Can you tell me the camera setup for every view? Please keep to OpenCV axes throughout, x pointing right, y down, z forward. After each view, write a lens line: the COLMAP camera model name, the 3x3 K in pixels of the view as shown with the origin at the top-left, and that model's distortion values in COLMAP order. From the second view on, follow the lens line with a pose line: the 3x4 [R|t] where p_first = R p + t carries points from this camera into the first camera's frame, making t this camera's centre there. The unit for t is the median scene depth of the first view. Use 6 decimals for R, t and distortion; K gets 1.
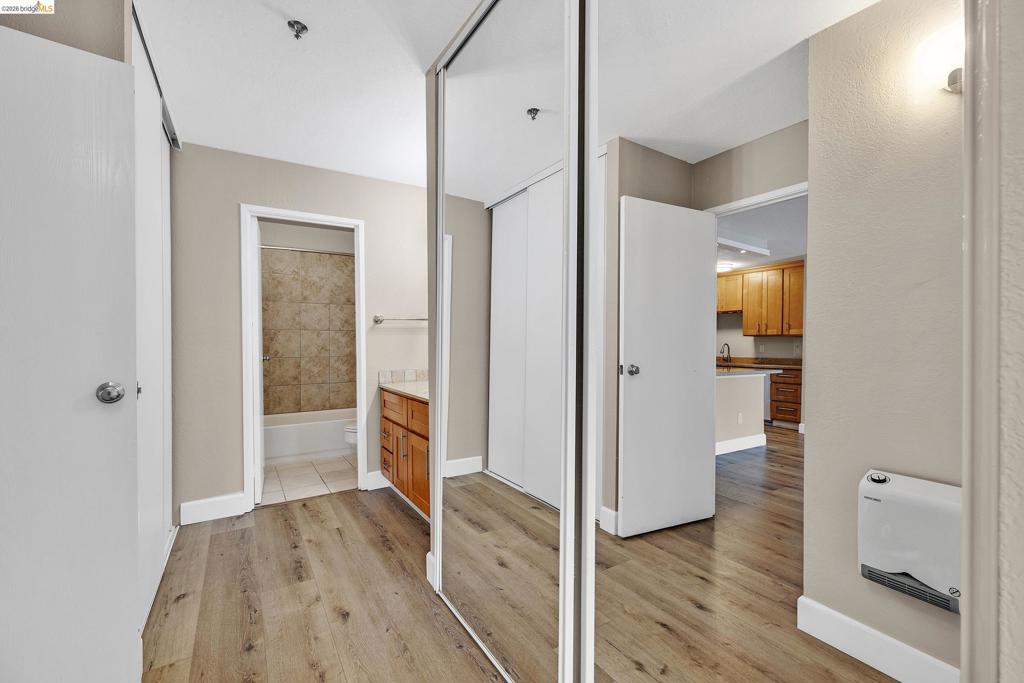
lens RADIAL K [[434.7, 0, 509.5], [0, 434.7, 340.8], [0, 0, 1]] dist [-0.000042, -0.000199]
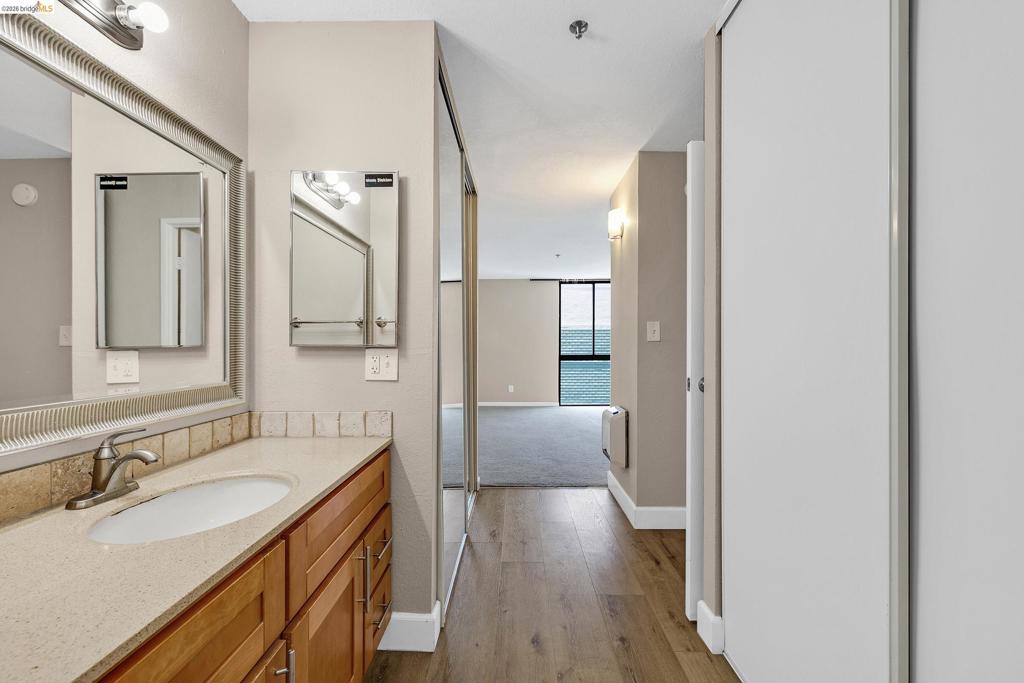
lens RADIAL K [[434.7, 0, 510.9], [0, 434.7, 343.6], [0, 0, 1]] dist [-0.000042, -0.000199]
pose [[-0.844481, 0.001030, 0.535584, -0.904771], [0.005794, 0.999957, 0.007213, -0.019254], [-0.535554, 0.009195, -0.844451, 1.964739]]
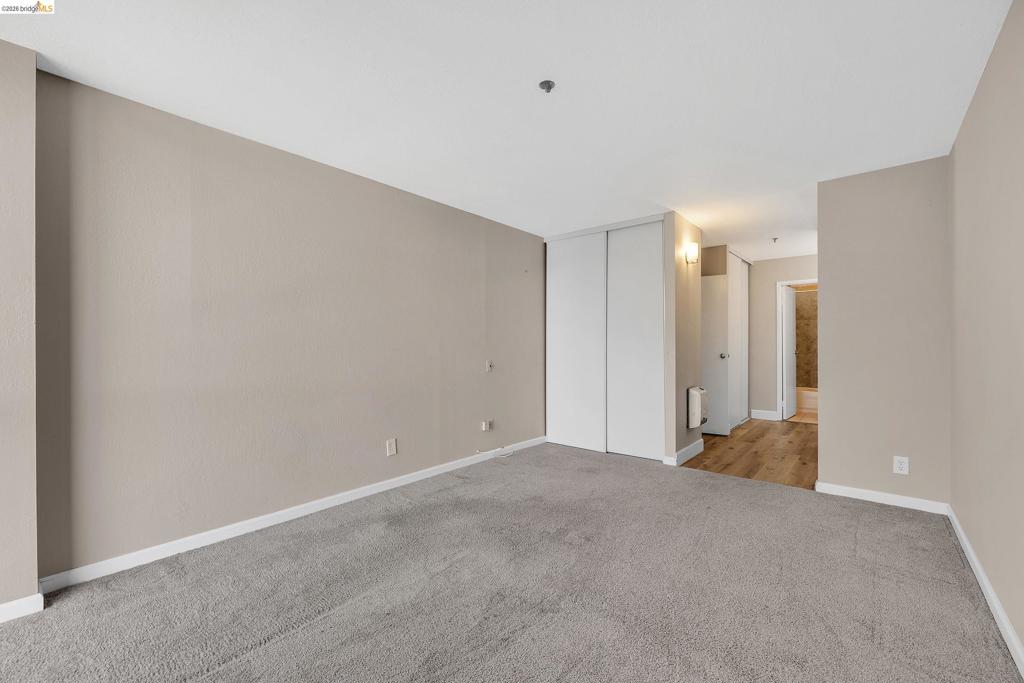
lens RADIAL K [[434.7, 0, 512.0], [0, 434.7, 338.5], [0, 0, 1]] dist [-0.000042, -0.000199]
pose [[0.326154, -0.001149, -0.945316, 0.316589], [-0.007200, 0.999967, -0.003700, -0.002075], [0.945289, 0.008013, 0.326135, -0.303768]]
